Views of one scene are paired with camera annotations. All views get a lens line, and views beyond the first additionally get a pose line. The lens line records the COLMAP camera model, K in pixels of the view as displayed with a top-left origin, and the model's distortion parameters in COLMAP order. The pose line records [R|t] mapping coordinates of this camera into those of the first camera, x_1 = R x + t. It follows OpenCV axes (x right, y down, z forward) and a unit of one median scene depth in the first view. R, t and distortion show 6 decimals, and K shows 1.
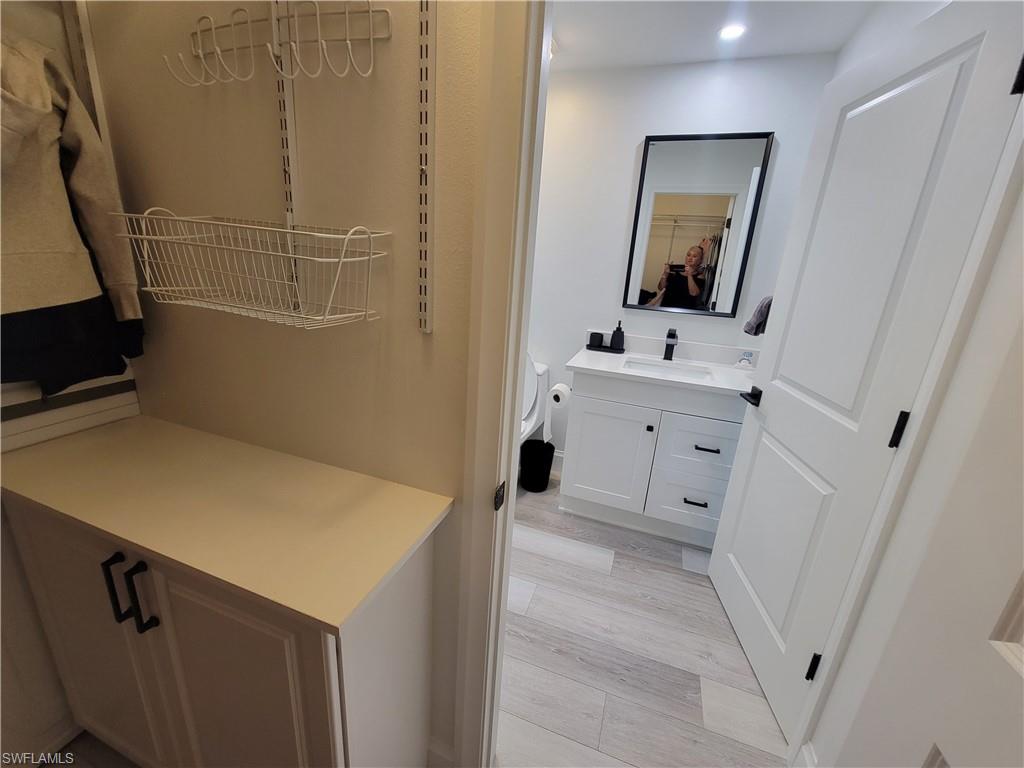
lens RADIAL K [[416.1, 0, 515.7], [0, 416.1, 383.3], [0, 0, 1]] dist [-0.003193, -0.000378]
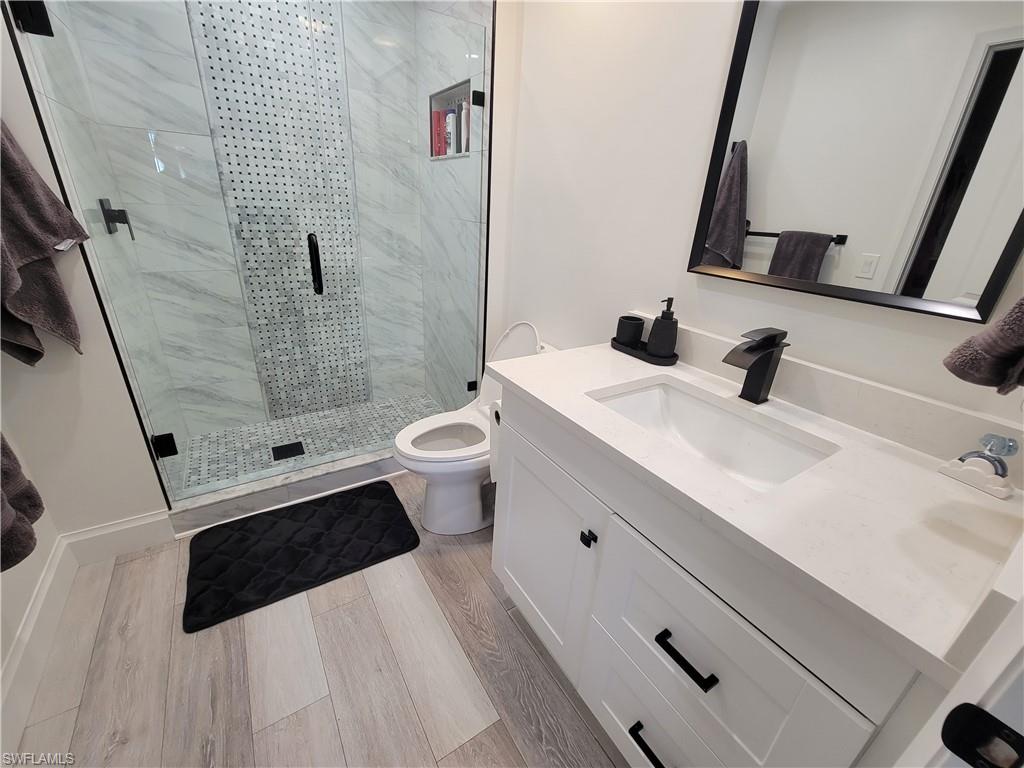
lens RADIAL K [[416.1, 0, 515.3], [0, 416.1, 386.2], [0, 0, 1]] dist [-0.003193, -0.000378]
pose [[0.795164, 0.209136, -0.569189, 0.405049], [-0.173062, 0.977874, 0.117528, -0.073458], [0.581174, 0.005051, 0.813764, 0.490816]]
